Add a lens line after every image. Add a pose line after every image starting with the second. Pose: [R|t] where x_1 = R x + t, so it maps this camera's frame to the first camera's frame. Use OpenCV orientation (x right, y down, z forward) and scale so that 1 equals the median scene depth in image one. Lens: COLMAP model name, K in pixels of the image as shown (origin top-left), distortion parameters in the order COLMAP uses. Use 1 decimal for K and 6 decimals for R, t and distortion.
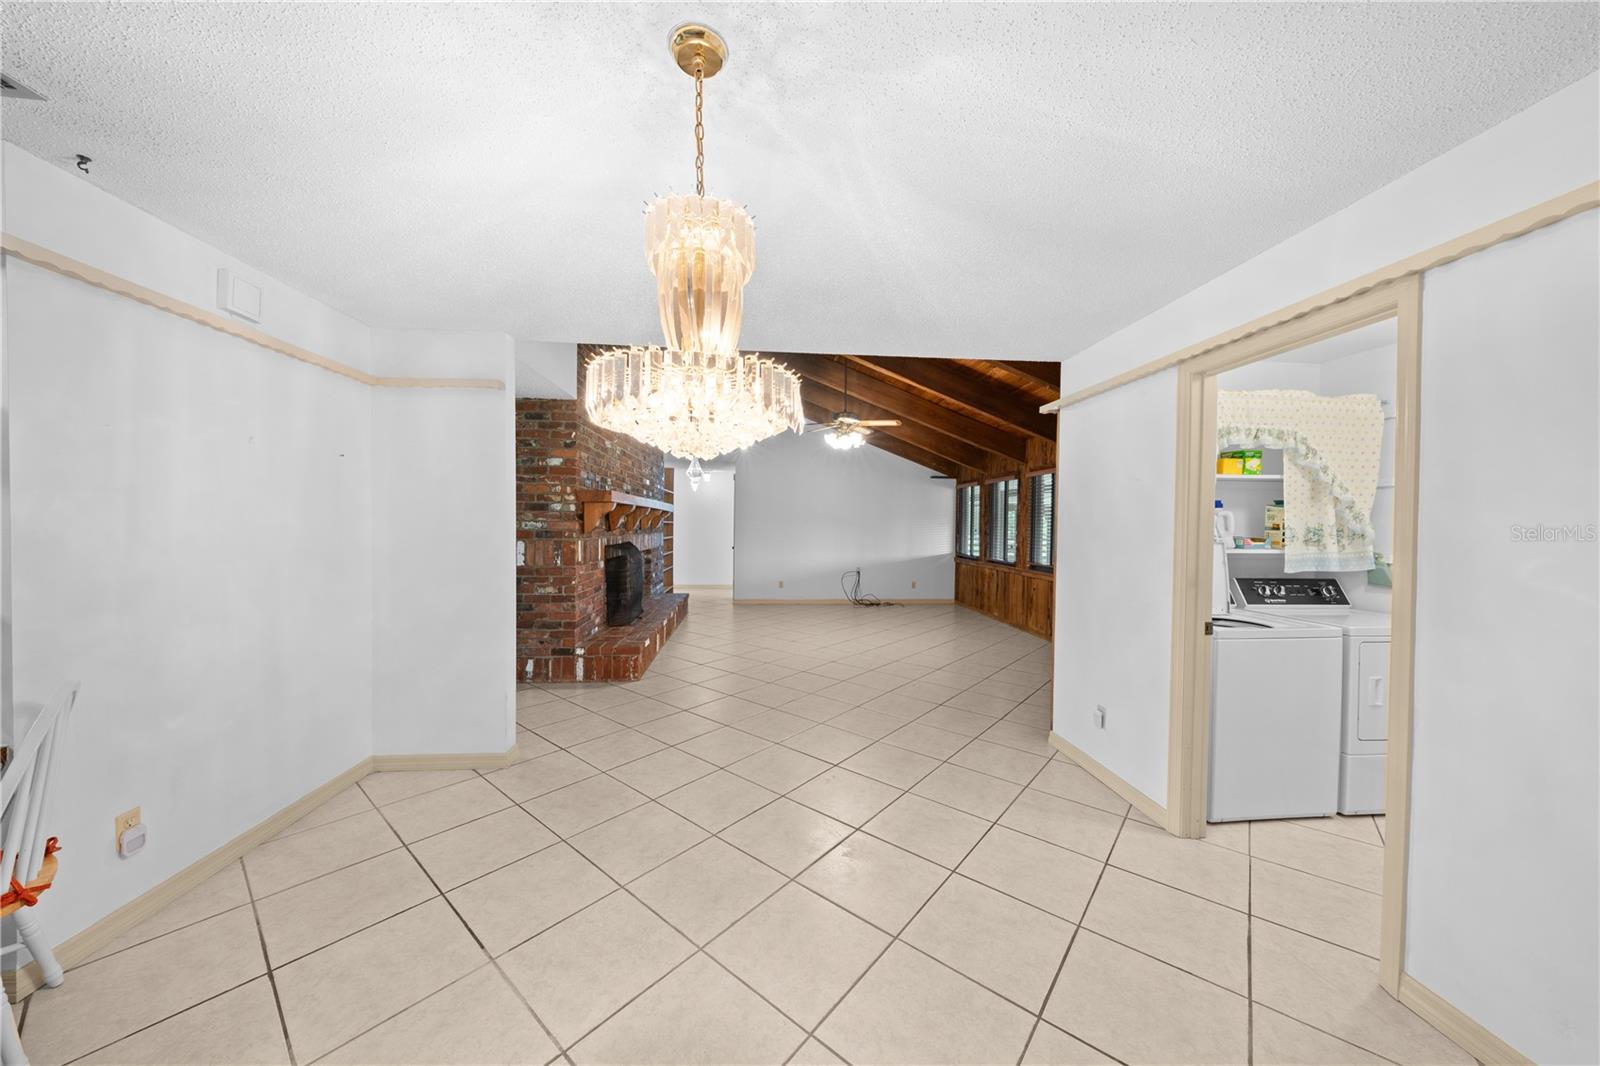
lens RADIAL K [[540.3, 0, 800.0], [0, 540.3, 533.0], [0, 0, 1]] dist [-0.001995, -0.000204]
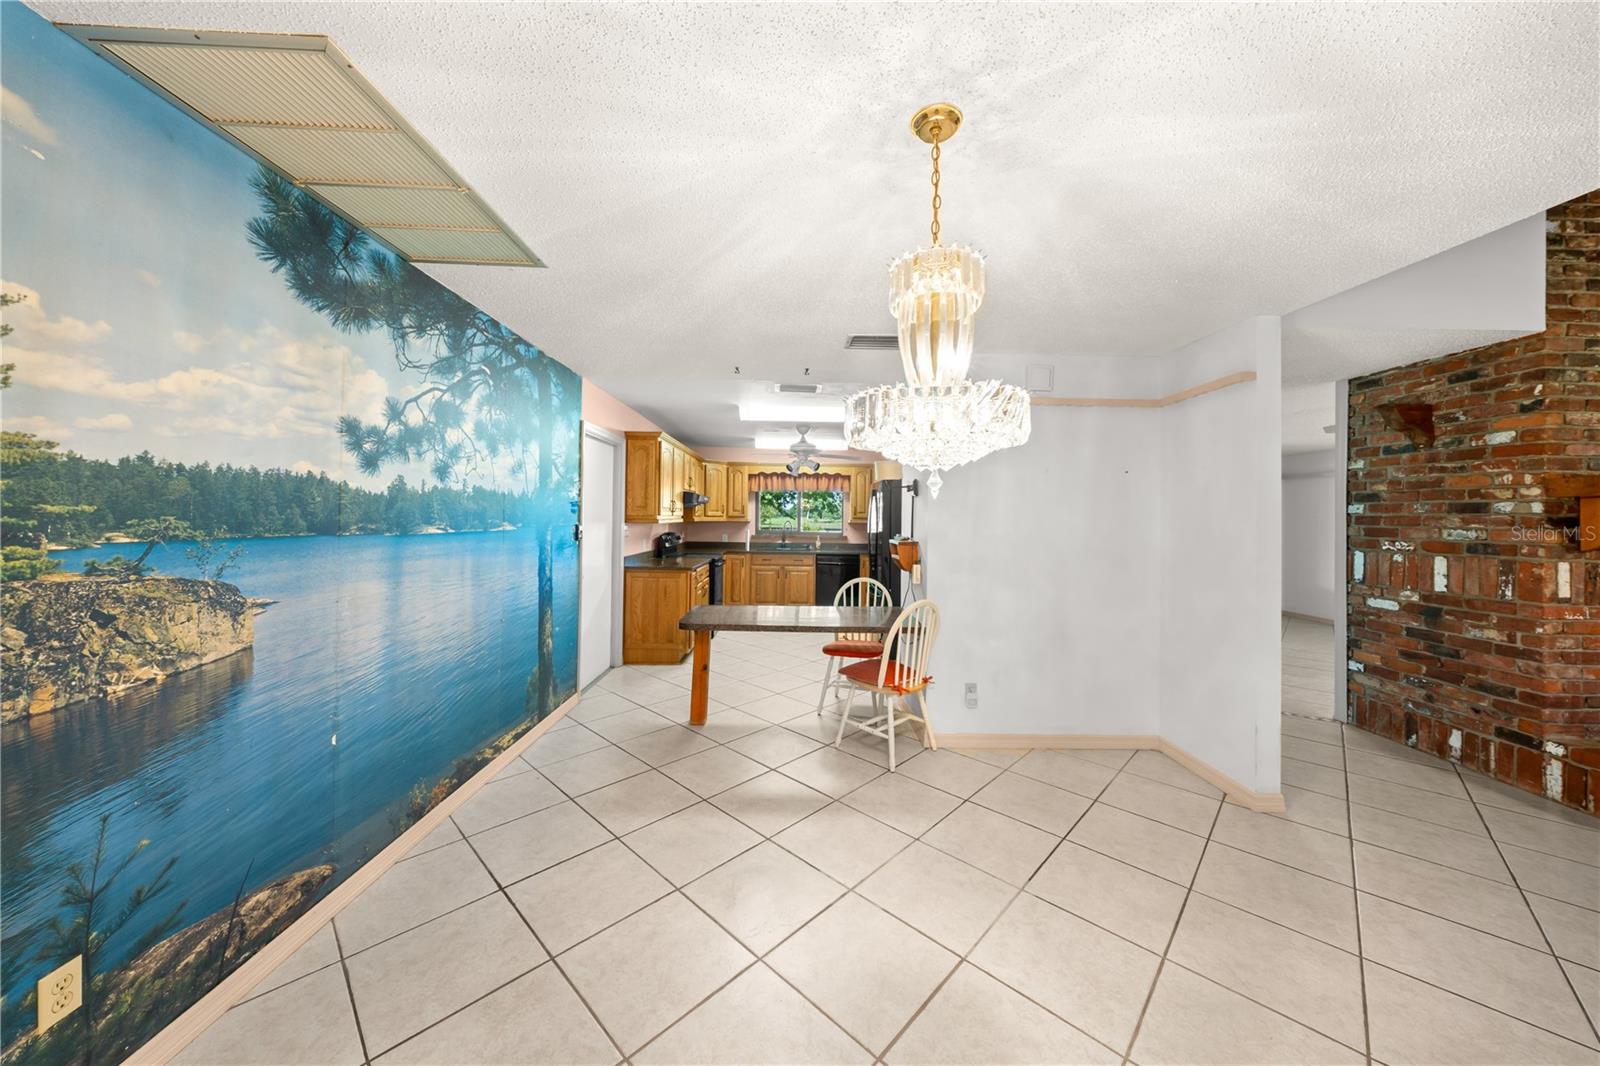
lens RADIAL K [[548.2, 0, 803.8], [0, 548.2, 512.0], [0, 0, 1]] dist [0.000900, -0.000019]
pose [[-0.065367, -0.022001, -0.997619, 0.255481], [-0.030908, 0.999322, -0.020014, -0.003629], [0.997382, 0.029526, -0.066003, 0.207929]]
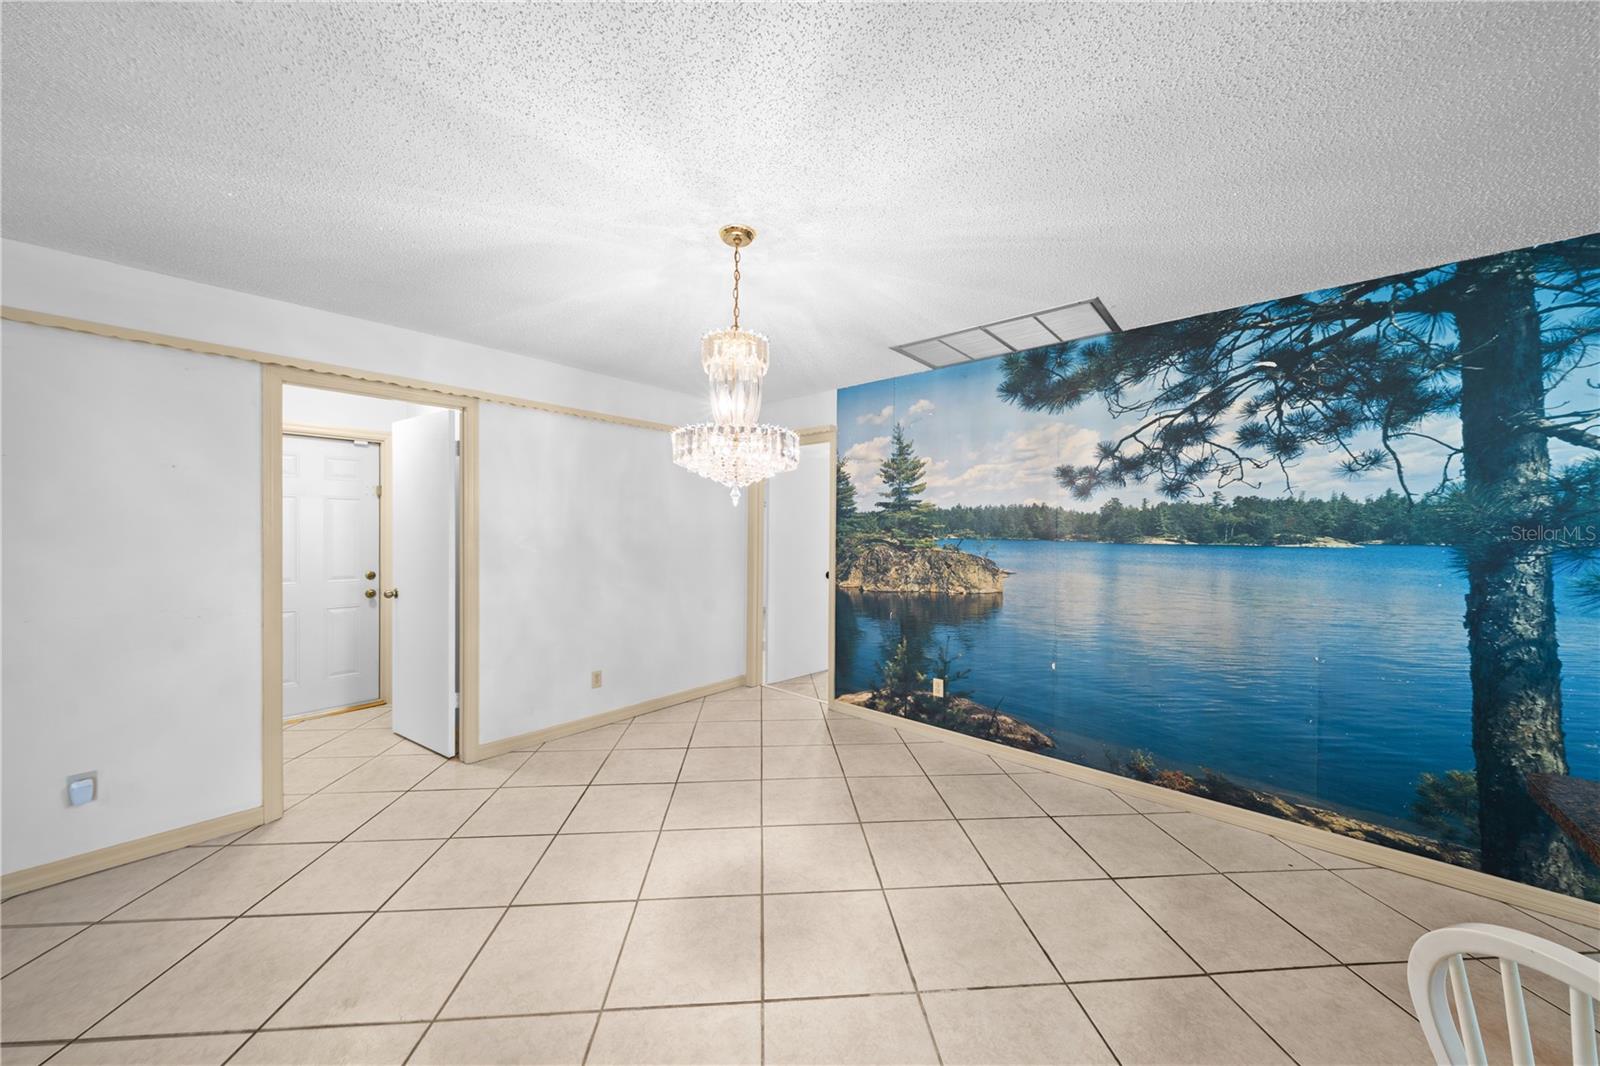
lens RADIAL K [[540.3, 0, 800.0], [0, 540.3, 533.0], [0, 0, 1]] dist [-0.001995, -0.000204]
pose [[-0.693488, -0.020795, 0.720168, -0.382372], [-0.001255, 0.999617, 0.027655, -0.010579], [-0.720467, 0.018275, -0.693248, 0.508520]]
